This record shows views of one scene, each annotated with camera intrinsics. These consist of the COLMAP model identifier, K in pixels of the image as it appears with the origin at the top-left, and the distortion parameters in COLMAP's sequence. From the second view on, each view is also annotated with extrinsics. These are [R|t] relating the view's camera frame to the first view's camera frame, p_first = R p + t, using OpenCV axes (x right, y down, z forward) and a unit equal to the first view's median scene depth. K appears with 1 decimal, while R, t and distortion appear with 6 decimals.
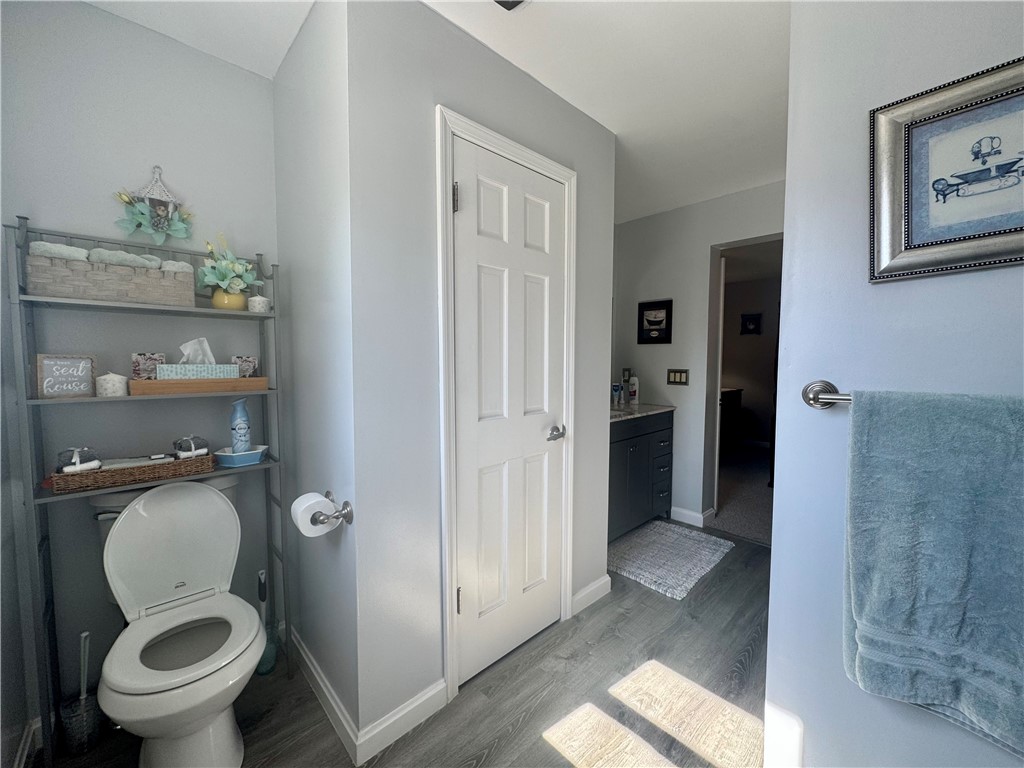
lens RADIAL K [[406.6, 0, 513.5], [0, 406.6, 382.5], [0, 0, 1]] dist [-0.006856, 0.000687]
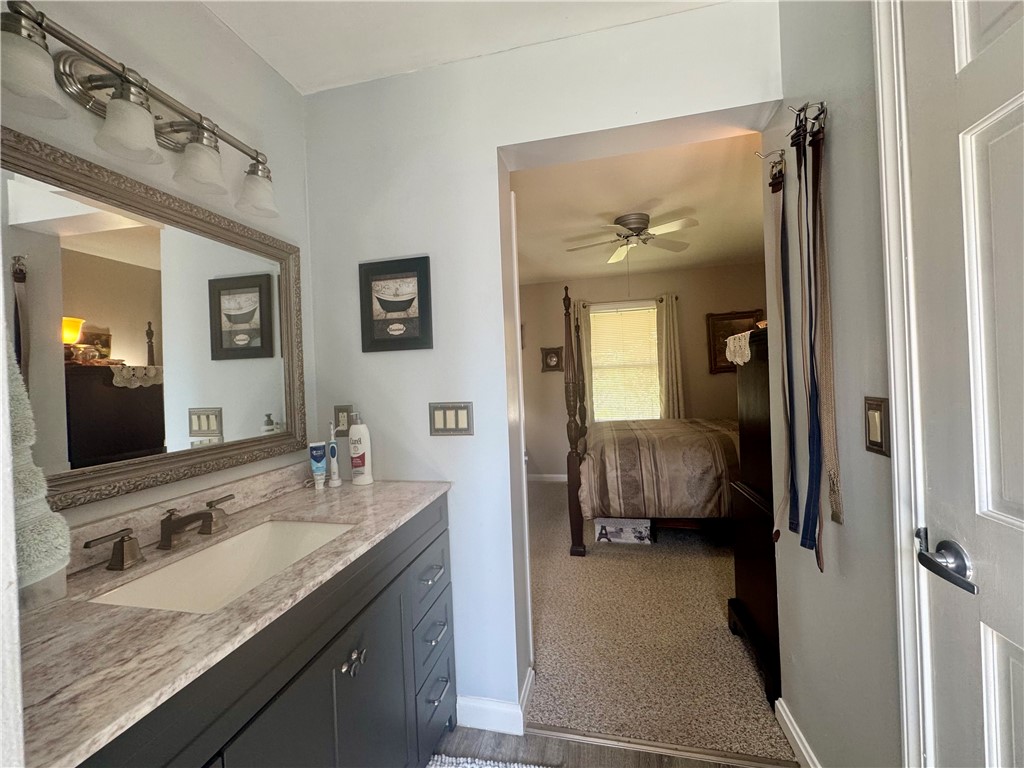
lens RADIAL K [[406.6, 0, 512.9], [0, 406.6, 378.2], [0, 0, 1]] dist [-0.006856, 0.000687]
pose [[0.833024, -0.037895, 0.551937, 0.200274], [0.076200, 0.996002, -0.046623, -0.031956], [-0.547964, 0.080896, 0.832581, 0.547422]]
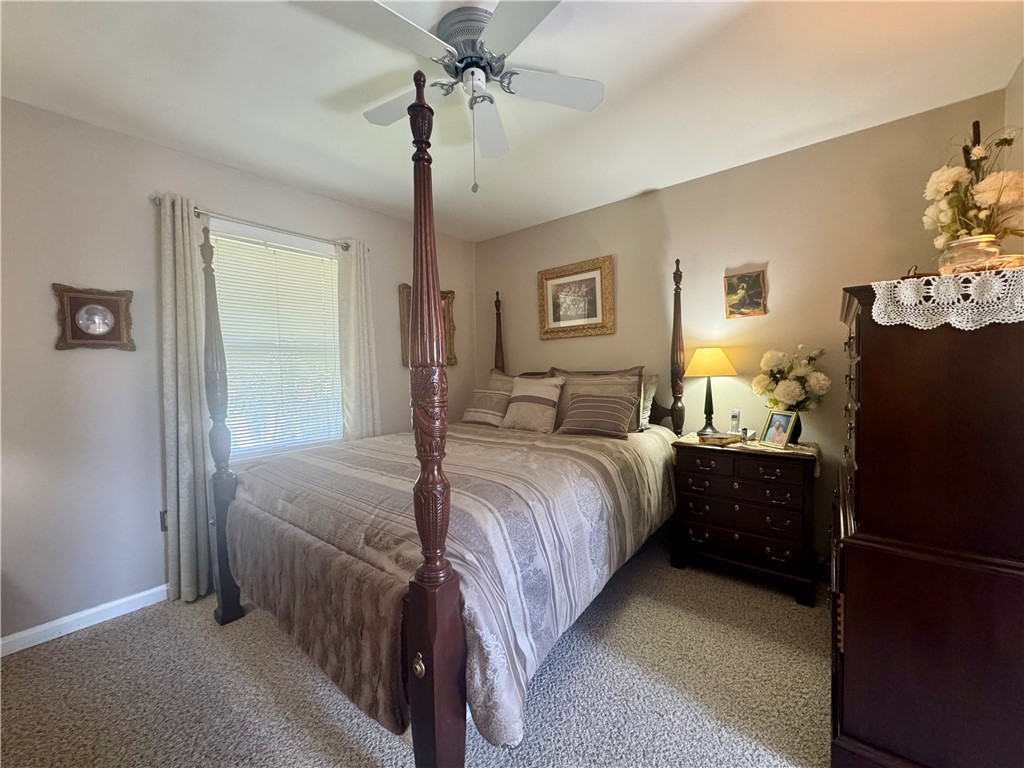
lens RADIAL K [[406.6, 0, 510.6], [0, 406.6, 379.3], [0, 0, 1]] dist [-0.006856, 0.000687]
pose [[-0.124836, -0.030320, 0.991714, 0.283809], [0.074449, 0.996429, 0.039836, -0.037006], [-0.989380, 0.078805, -0.122132, 0.734614]]
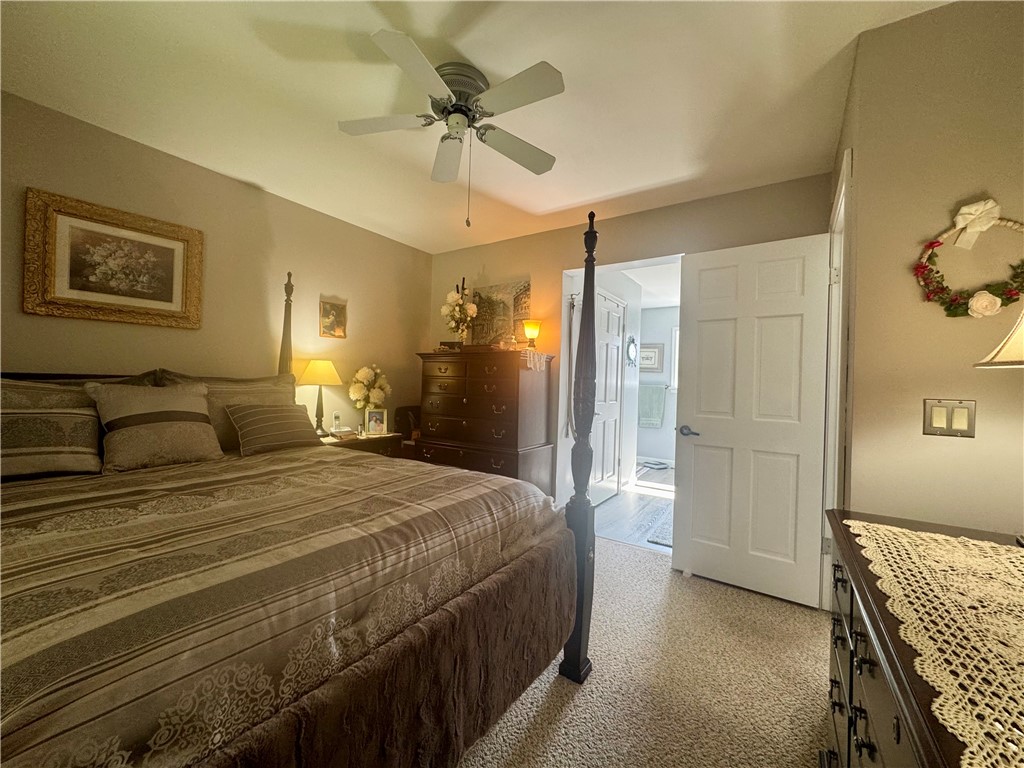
lens RADIAL K [[406.6, 0, 512.4], [0, 406.6, 381.4], [0, 0, 1]] dist [-0.006856, 0.000687]
pose [[-0.974634, -0.034681, -0.221104, 0.362222], [-0.047587, 0.997443, 0.053316, -0.040462], [0.218689, 0.062485, -0.973792, 0.811927]]
